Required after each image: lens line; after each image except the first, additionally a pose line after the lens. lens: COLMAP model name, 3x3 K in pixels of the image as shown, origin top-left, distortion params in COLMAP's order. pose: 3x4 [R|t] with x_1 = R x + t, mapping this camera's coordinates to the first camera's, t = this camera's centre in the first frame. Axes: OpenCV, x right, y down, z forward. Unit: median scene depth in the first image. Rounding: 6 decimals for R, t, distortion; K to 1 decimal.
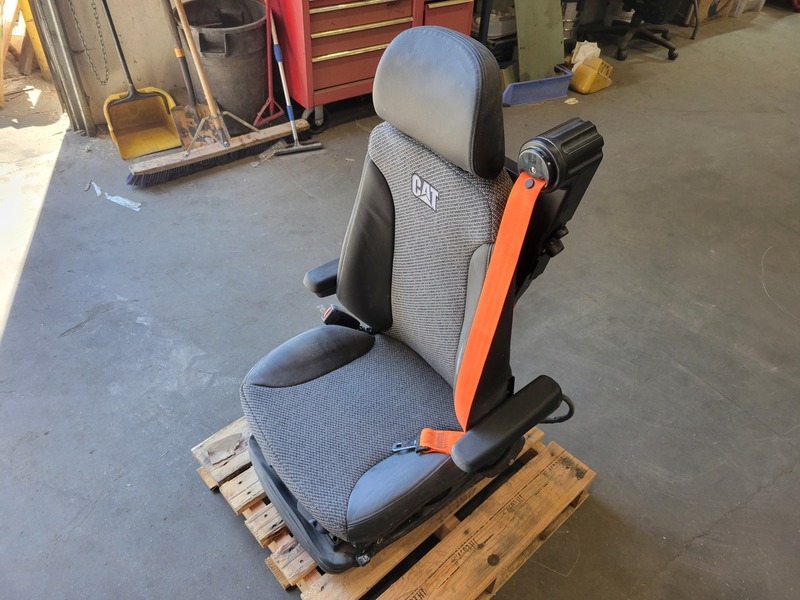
lens RADIAL K [[616.8, 0, 377.8], [0, 616.8, 266.5], [0, 0, 1]] dist [0.047236, -0.002475]
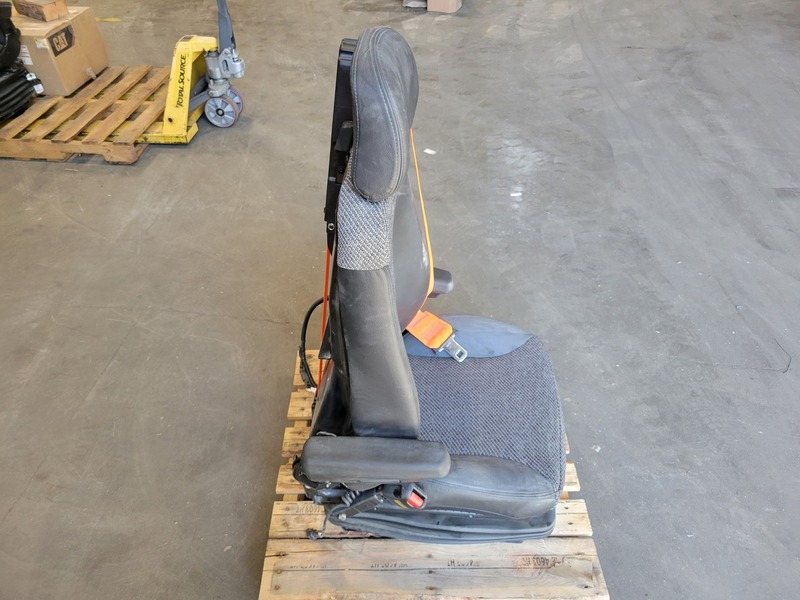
lens RADIAL K [[638.6, 0, 398.0], [0, 638.6, 280.7], [0, 0, 1]] dist [0.064408, -0.066699]
pose [[-0.760925, -0.422918, 0.492071, -0.351105], [0.402791, 0.286663, 0.869243, -0.715564], [-0.508677, 0.859631, -0.047781, 0.872527]]
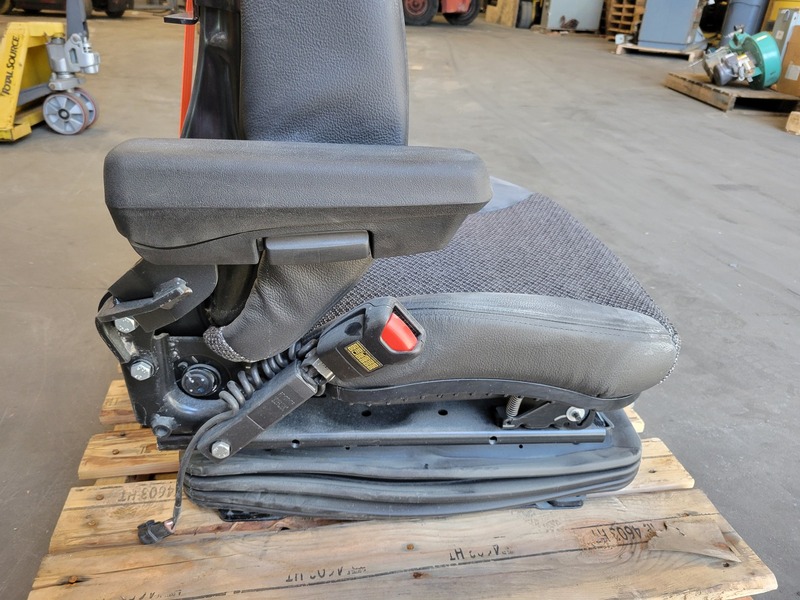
lens RADIAL K [[620.3, 0, 409.3], [0, 620.3, 299.2], [0, 0, 1]] dist [0.049825, -0.051066]
pose [[-0.866325, -0.284199, 0.410745, -0.221442], [0.246008, 0.472903, 0.846075, -0.211097], [-0.434696, 0.834023, -0.339772, 1.155892]]
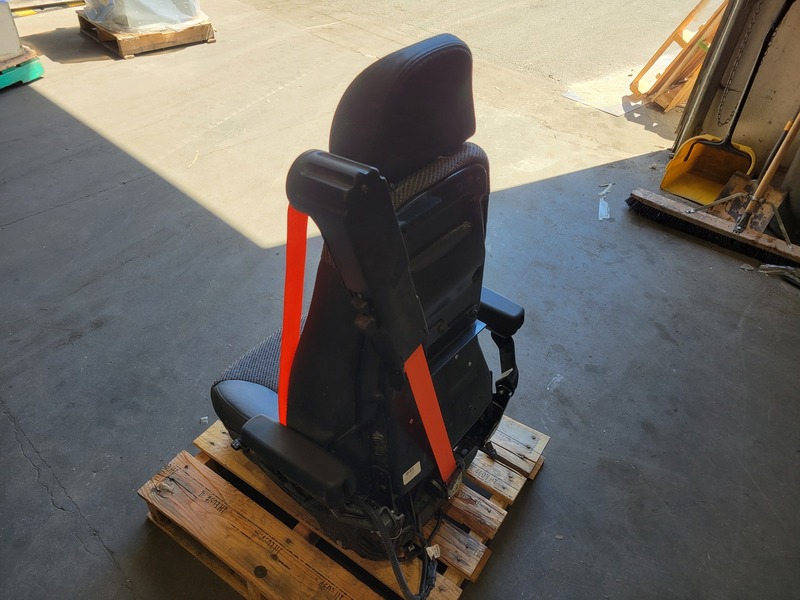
lens RADIAL K [[599.6, 0, 401.6], [0, 599.6, 267.3], [0, 0, 1]] dist [0.065483, -0.038147]
pose [[0.264746, 0.592393, -0.760908, 0.614104], [-0.641394, 0.697391, 0.319780, -0.261558], [0.720086, 0.403381, 0.564589, 0.405661]]
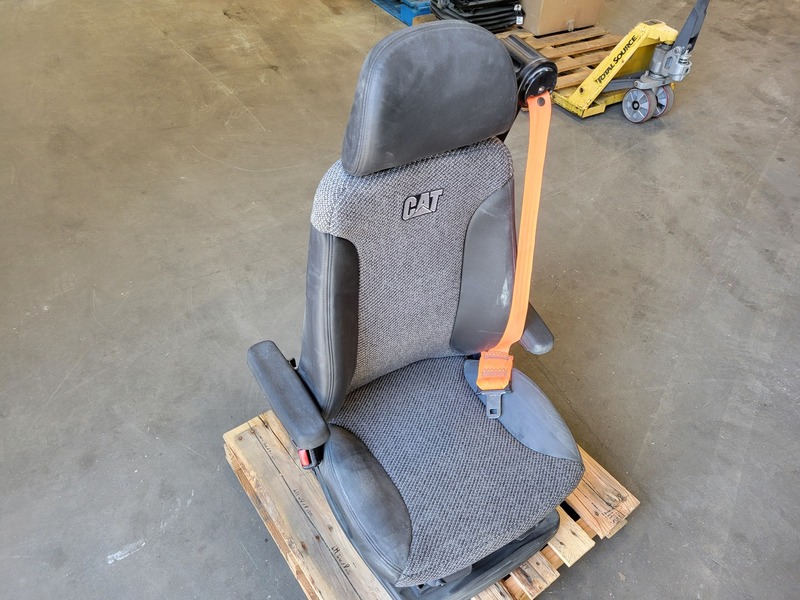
lens RADIAL K [[629.3, 0, 380.8], [0, 629.3, 284.7], [0, 0, 1]] dist [0.064888, -0.049589]
pose [[0.095883, -0.691894, 0.715604, -0.513623], [0.598660, 0.614444, 0.513873, -0.427418], [-0.795244, 0.379131, 0.473124, 0.501336]]
